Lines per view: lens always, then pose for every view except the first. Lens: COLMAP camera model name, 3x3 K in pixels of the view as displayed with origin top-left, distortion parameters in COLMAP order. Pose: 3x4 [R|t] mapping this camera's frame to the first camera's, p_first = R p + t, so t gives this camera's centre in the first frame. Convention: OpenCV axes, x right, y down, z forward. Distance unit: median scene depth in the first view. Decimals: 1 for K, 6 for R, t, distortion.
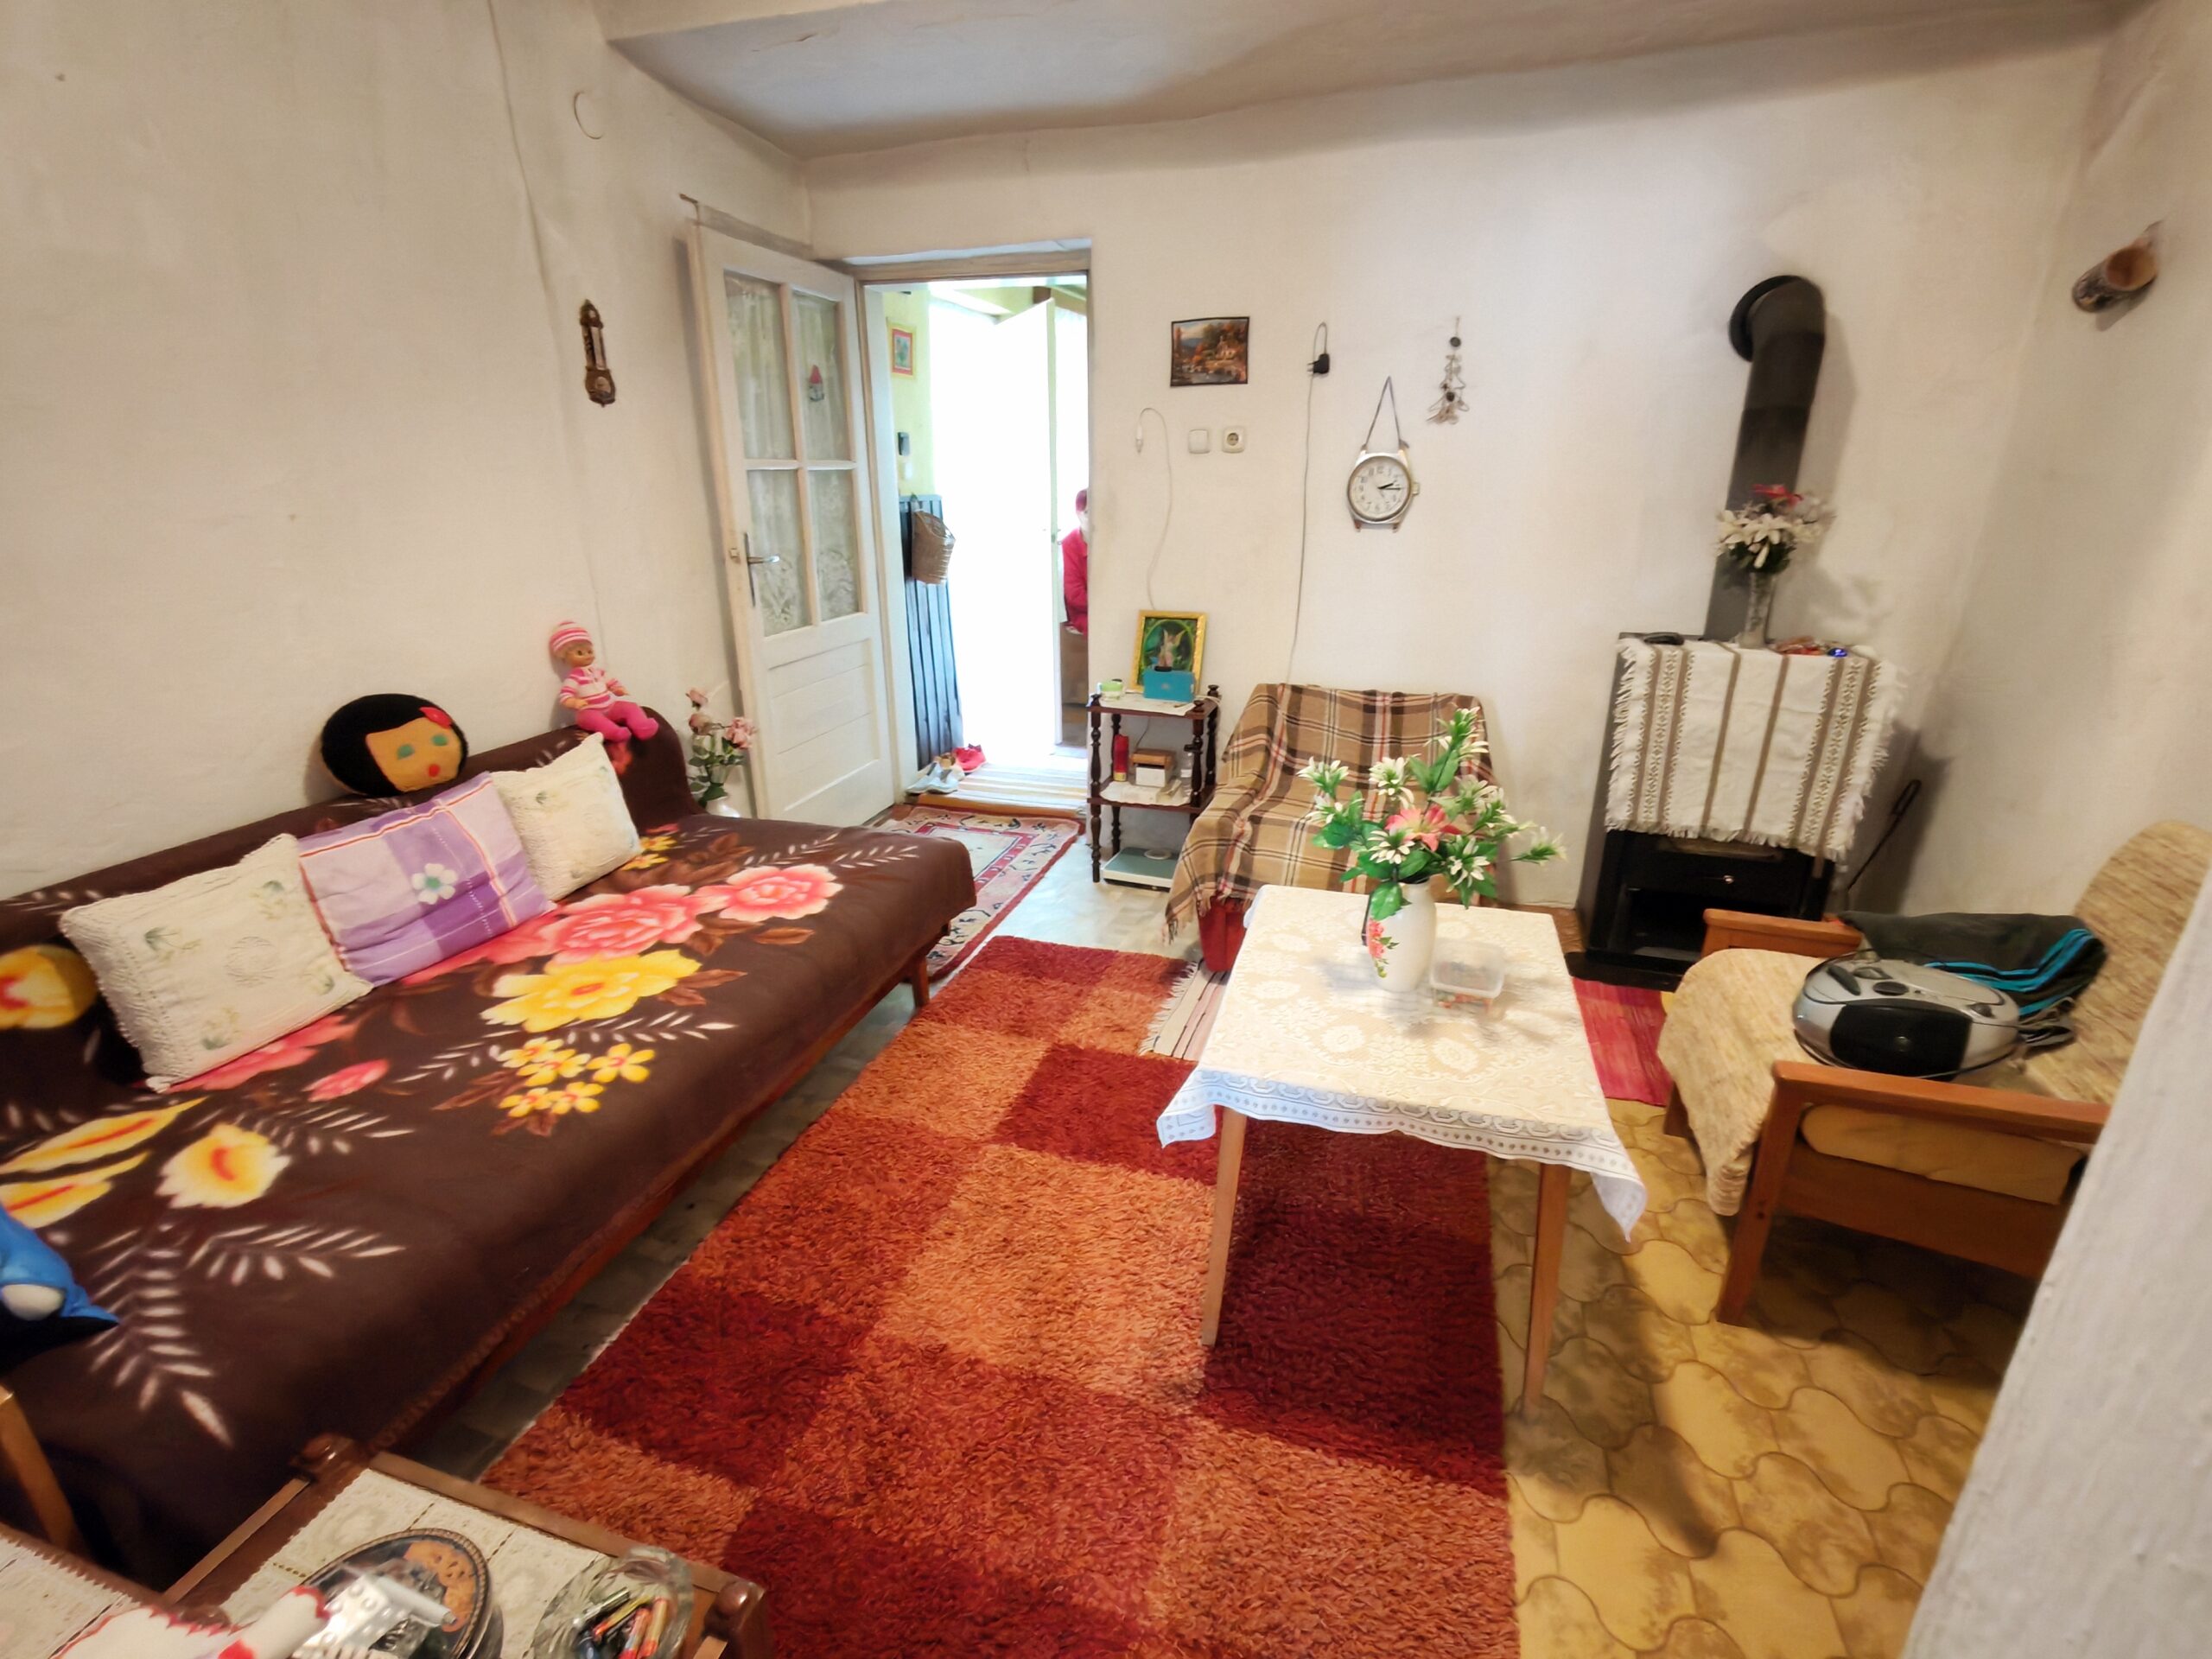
lens RADIAL K [[1011.1, 0, 1107.1], [0, 1011.1, 830.7], [0, 0, 1]] dist [-0.004383, -0.000087]
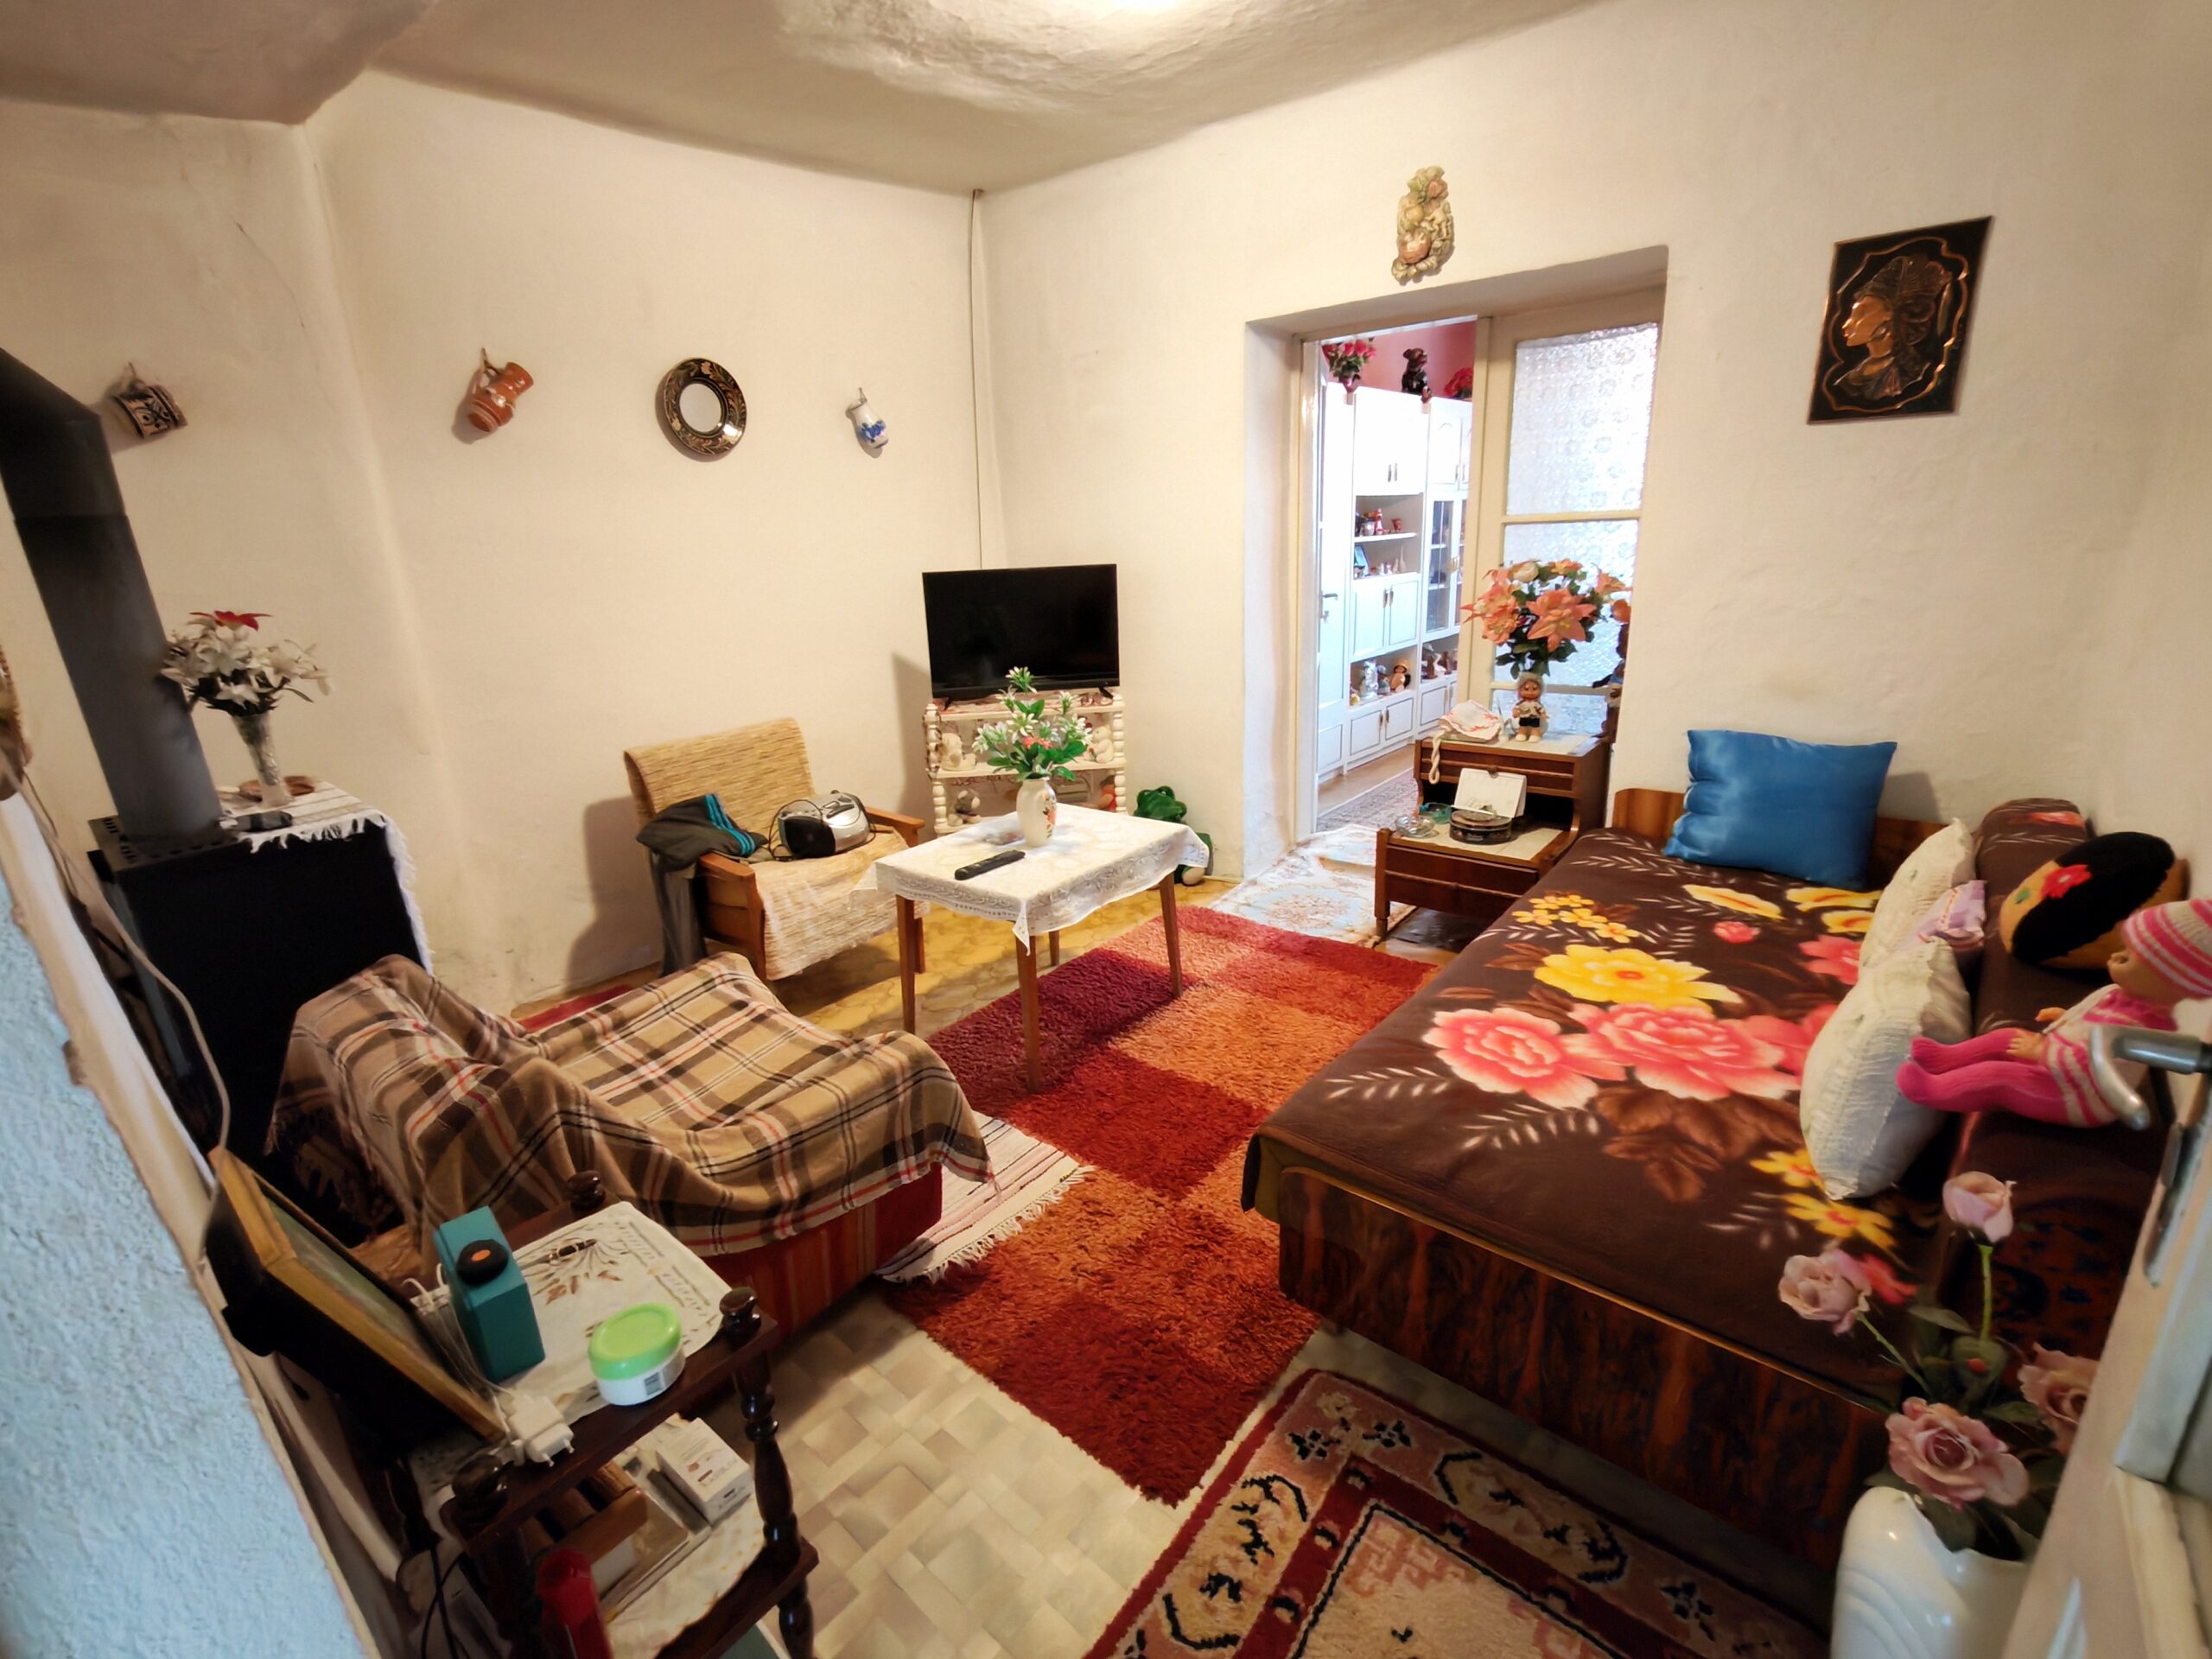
lens RADIAL K [[1011.1, 0, 1106.6], [0, 1011.1, 839.4], [0, 0, 1]] dist [-0.004383, -0.000087]
pose [[-0.924157, -0.070403, 0.375470, -0.404637], [0.174031, 0.797365, 0.577860, -0.733805], [-0.340070, 0.599377, -0.724638, 1.989594]]
